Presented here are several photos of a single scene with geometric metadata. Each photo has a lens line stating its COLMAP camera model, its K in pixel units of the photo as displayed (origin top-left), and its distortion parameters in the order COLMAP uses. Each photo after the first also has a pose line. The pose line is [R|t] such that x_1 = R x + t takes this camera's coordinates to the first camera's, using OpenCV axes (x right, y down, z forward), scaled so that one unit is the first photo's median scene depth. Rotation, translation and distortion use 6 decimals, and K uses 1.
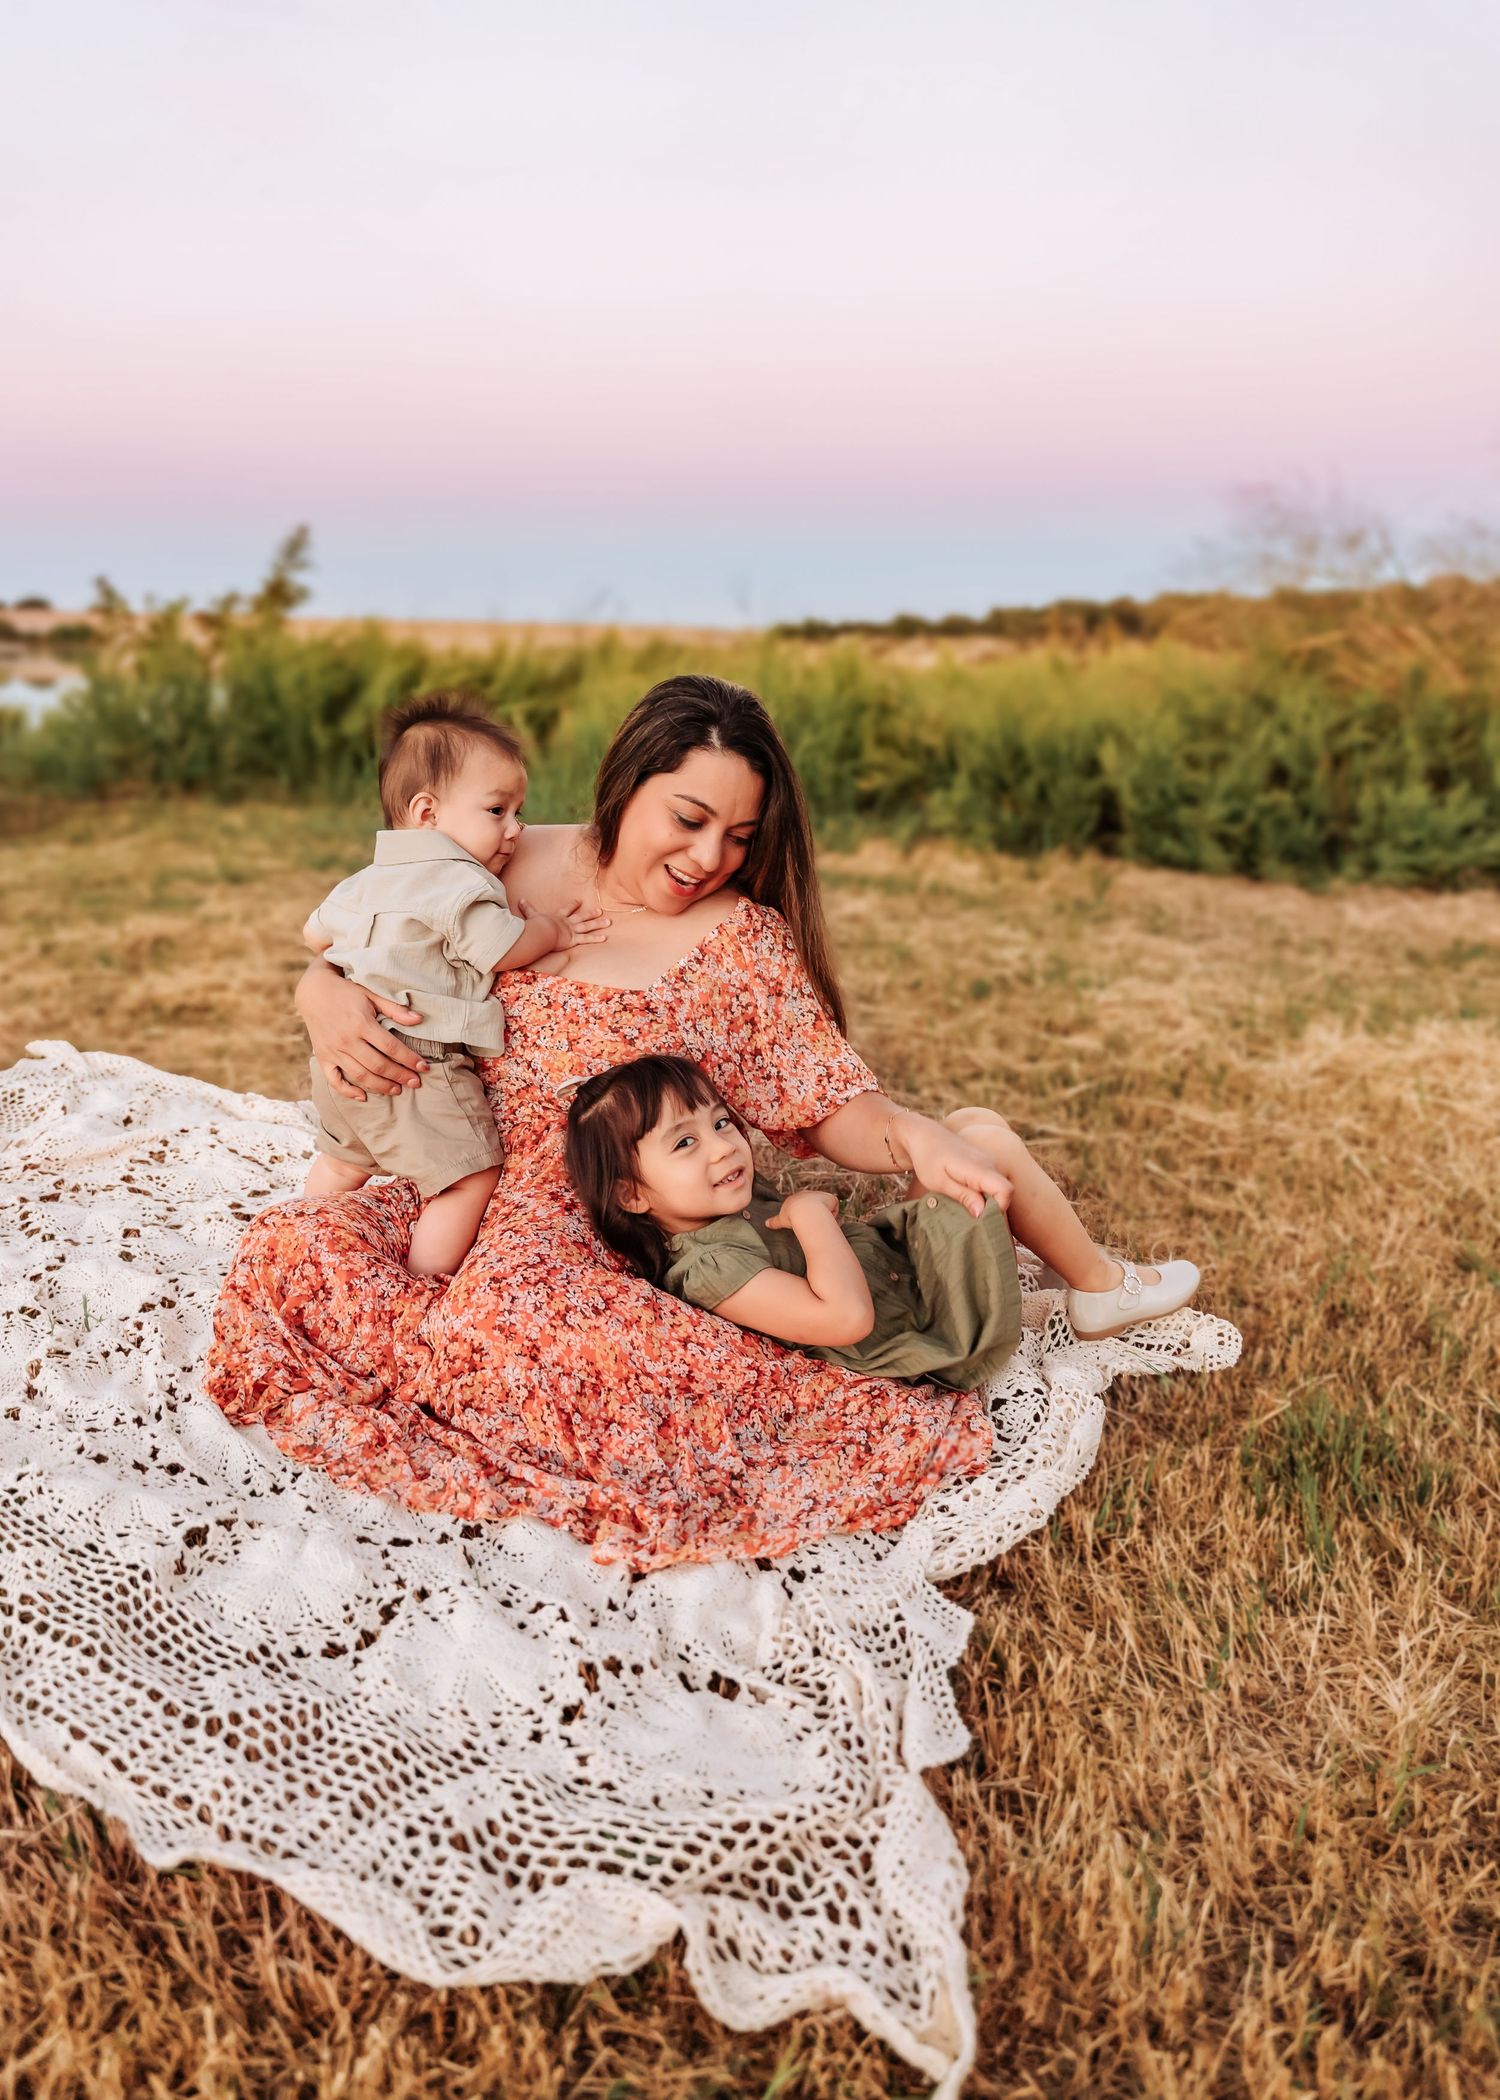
lens RADIAL K [[1665.9, 0, 762.1], [0, 1665.9, 1039.1], [0, 0, 1]] dist [0.007104, 0.006239]
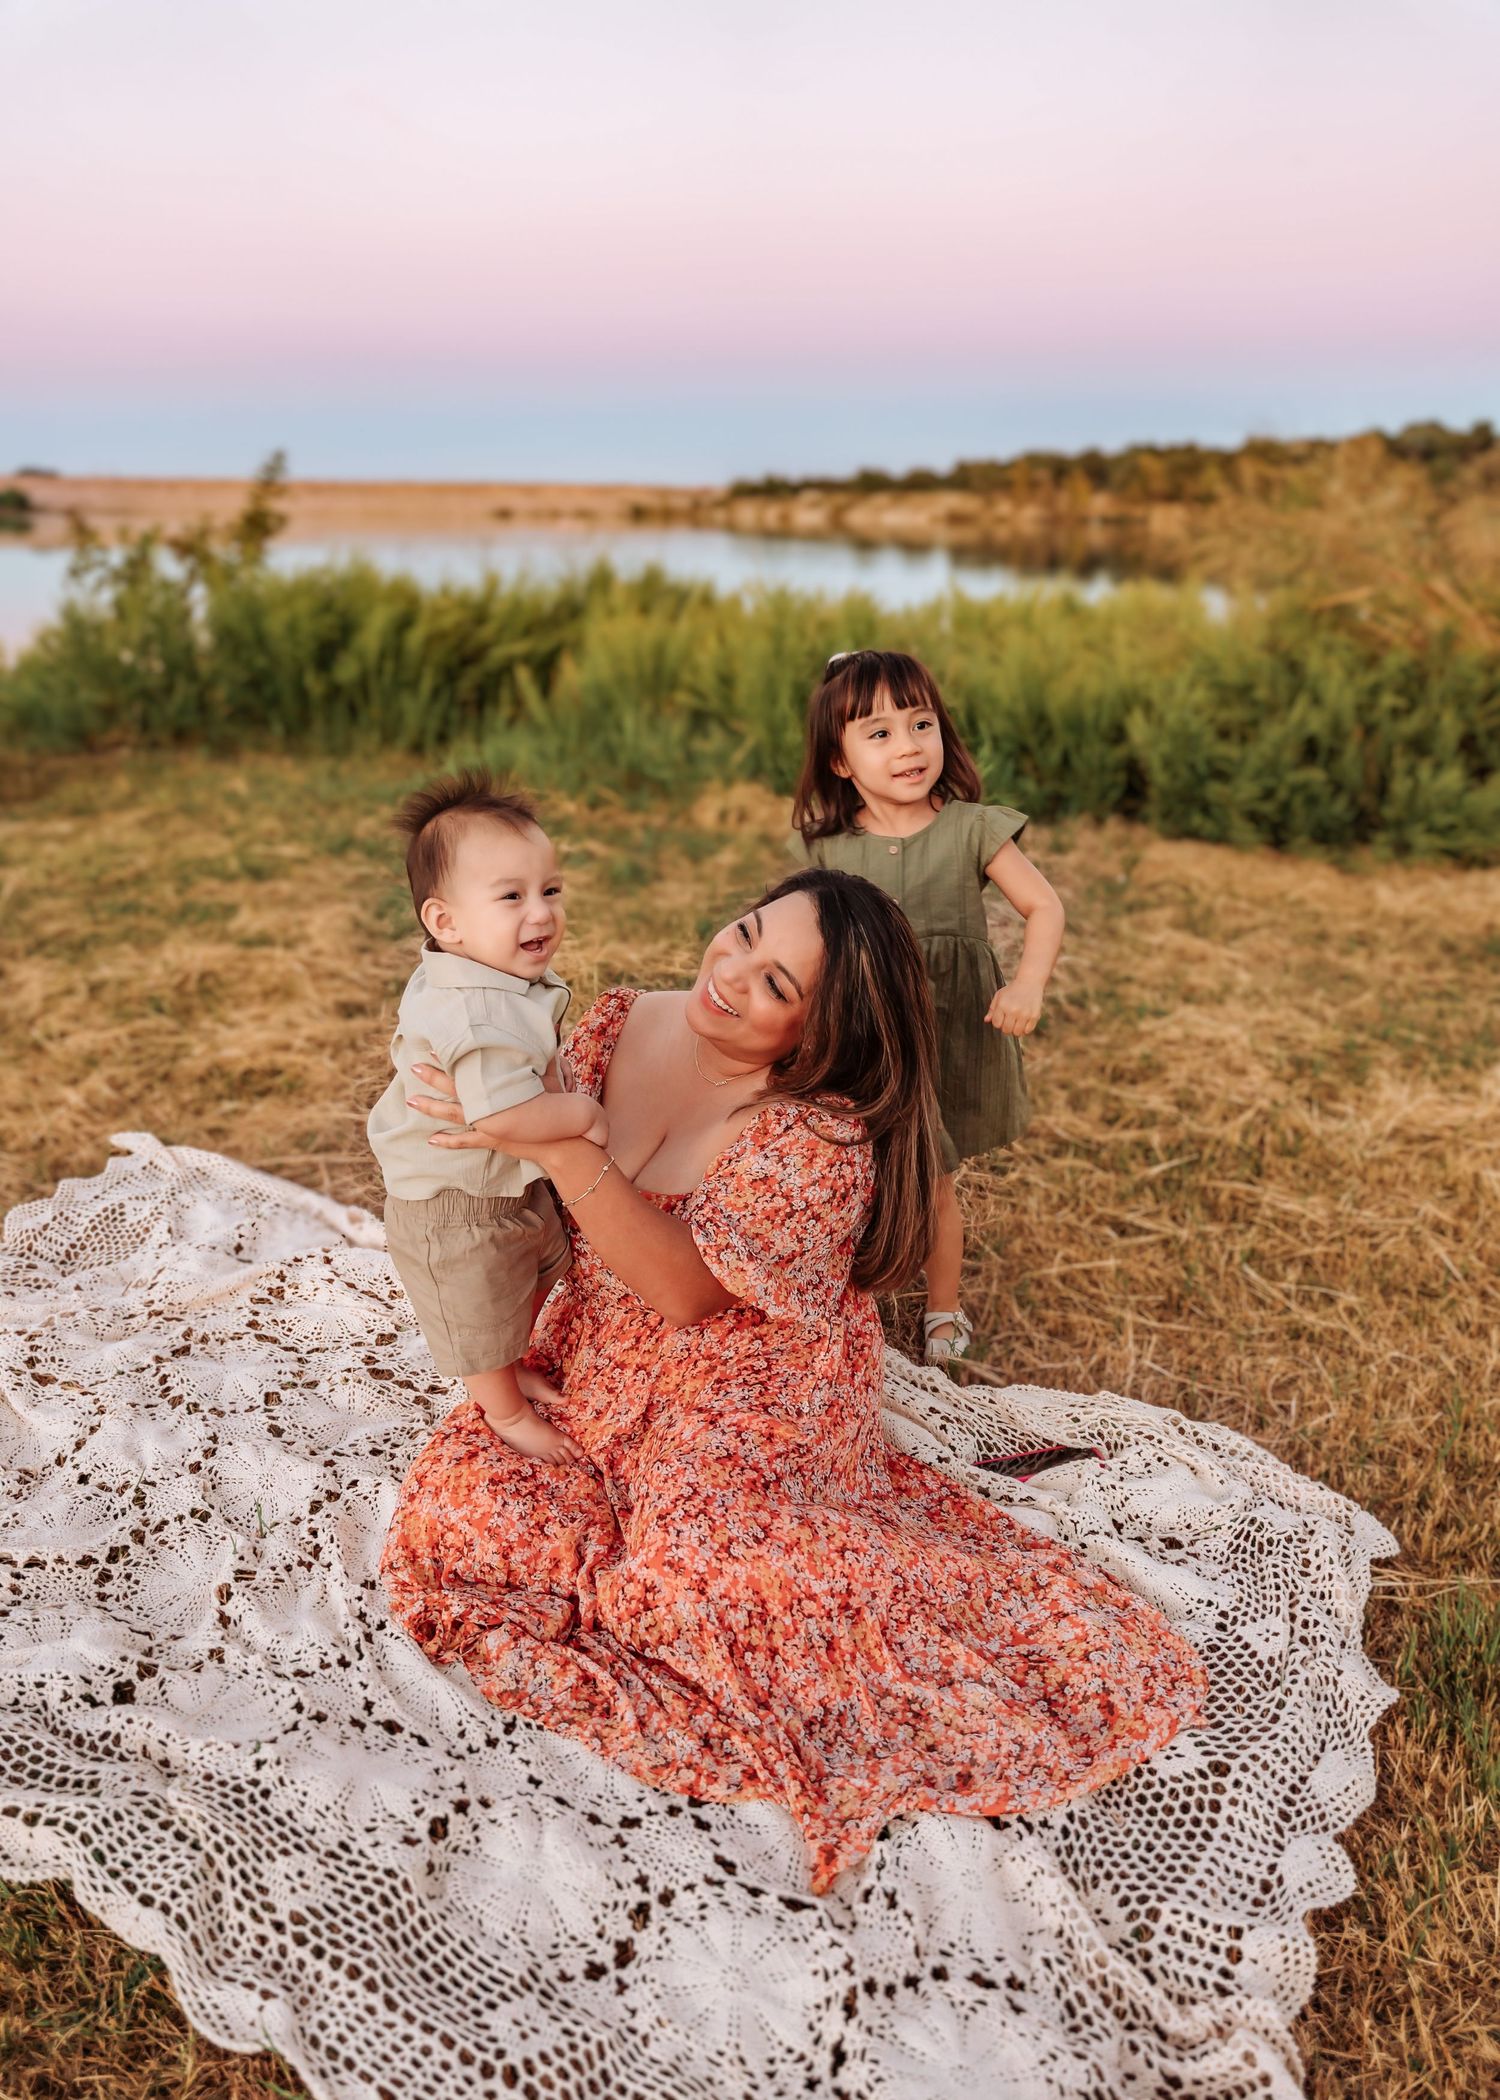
lens RADIAL K [[1670.6, 0, 739.1], [0, 1670.6, 1049.5], [0, 0, 1]] dist [-0.008082, 0.041802]
pose [[0.999640, -0.016522, 0.021151, -0.078617], [0.014105, 0.993866, 0.109692, -0.140856], [-0.022834, -0.109354, 0.993741, 0.004933]]
